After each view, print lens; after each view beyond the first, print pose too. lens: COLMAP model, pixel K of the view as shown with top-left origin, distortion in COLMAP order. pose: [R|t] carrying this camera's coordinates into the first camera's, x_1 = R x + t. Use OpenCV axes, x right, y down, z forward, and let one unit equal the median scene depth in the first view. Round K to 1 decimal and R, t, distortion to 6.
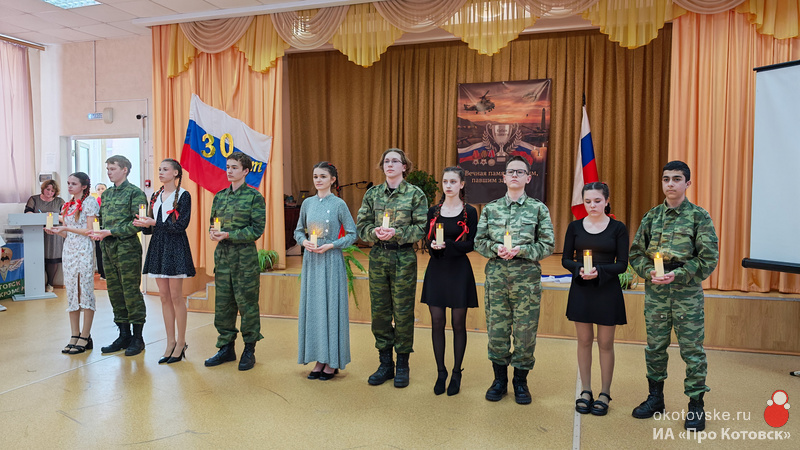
lens RADIAL K [[574.7, 0, 400.0], [0, 574.7, 225.0], [0, 0, 1]] dist [-0.000596, -0.005652]
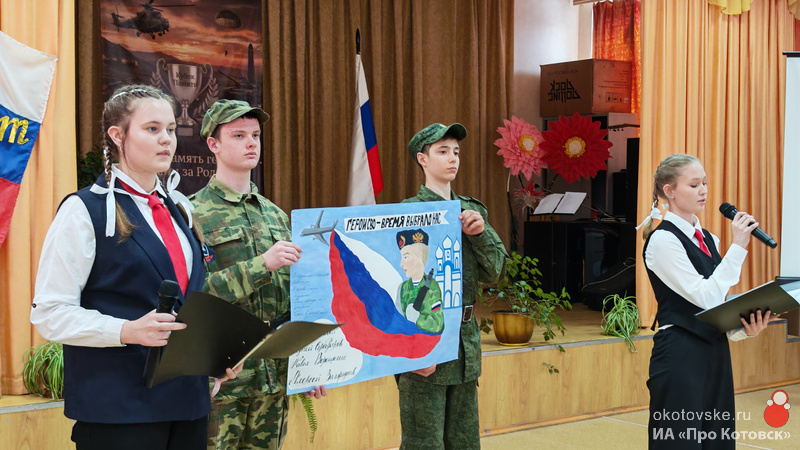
lens RADIAL K [[1138.3, 0, 400.0], [0, 1138.3, 225.0], [0, 0, 1]] dist [0.108520, -0.031997]
pose [[0.568520, -0.019950, 0.822427, -0.572029], [0.041502, 0.999129, -0.004452, -0.017327], [-0.821622, 0.036663, 0.568853, 0.258783]]
